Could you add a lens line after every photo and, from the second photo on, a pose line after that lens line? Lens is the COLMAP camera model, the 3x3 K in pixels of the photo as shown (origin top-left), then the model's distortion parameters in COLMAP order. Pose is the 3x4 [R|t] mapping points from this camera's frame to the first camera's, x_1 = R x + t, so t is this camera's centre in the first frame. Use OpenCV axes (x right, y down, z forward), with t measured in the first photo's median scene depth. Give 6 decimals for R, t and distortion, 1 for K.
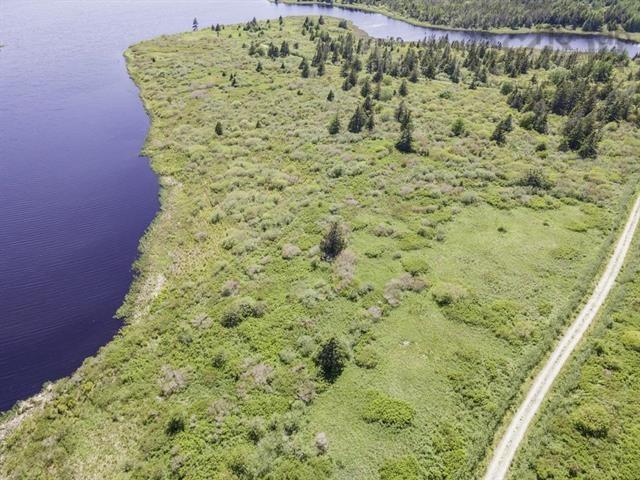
lens RADIAL K [[446.3, 0, 317.8], [0, 446.3, 256.7], [0, 0, 1]] dist [0.040546, 0.004878]
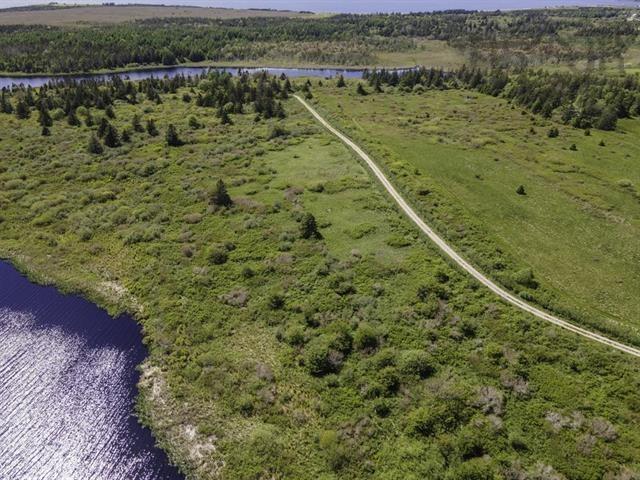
lens RADIAL K [[463.4, 0, 313.5], [0, 463.4, 240.1], [0, 0, 1]] dist [0.025516, 0.057015]
pose [[0.603542, -0.378610, 0.701706, -0.612543], [0.476608, 0.876843, 0.063173, 0.092740], [-0.639205, 0.296311, 0.709660, -0.057195]]
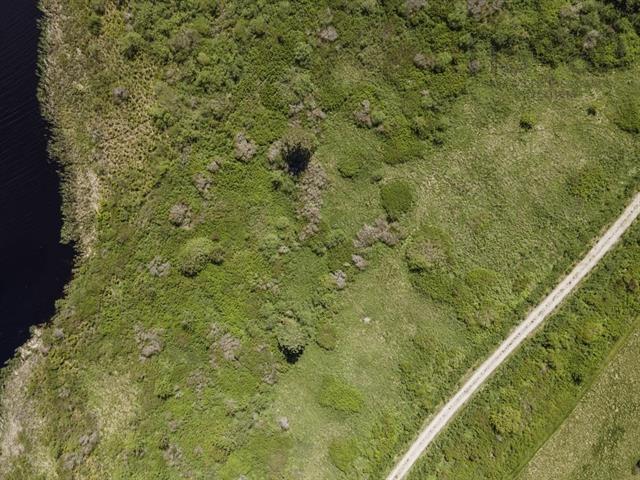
lens RADIAL K [[460.5, 0, 315.8], [0, 460.5, 240.5], [0, 0, 1]] dist [0.045252, 0.002500]
pose [[0.999879, -0.011693, -0.010258, 0.056068], [0.015201, 0.594513, 0.803943, -0.451922], [-0.003302, -0.804001, 0.594618, 0.313086]]
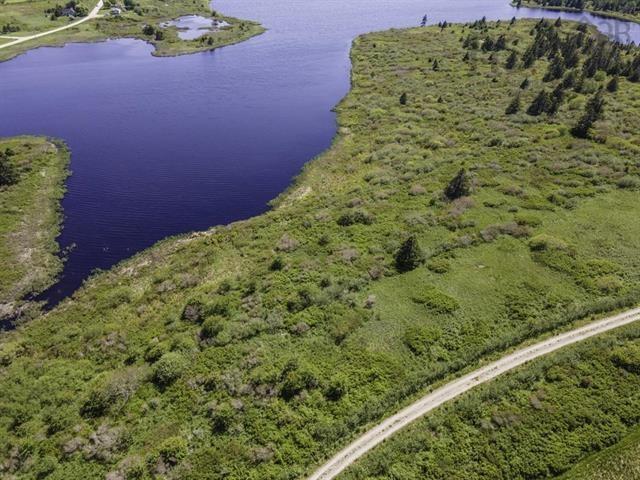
lens RADIAL K [[460.5, 0, 315.8], [0, 460.5, 240.5], [0, 0, 1]] dist [0.045252, 0.002500]
pose [[0.884155, 0.247274, -0.396391, 0.162415], [-0.272087, 0.962250, -0.006627, 0.148546], [0.379788, 0.113712, 0.918058, -0.111164]]
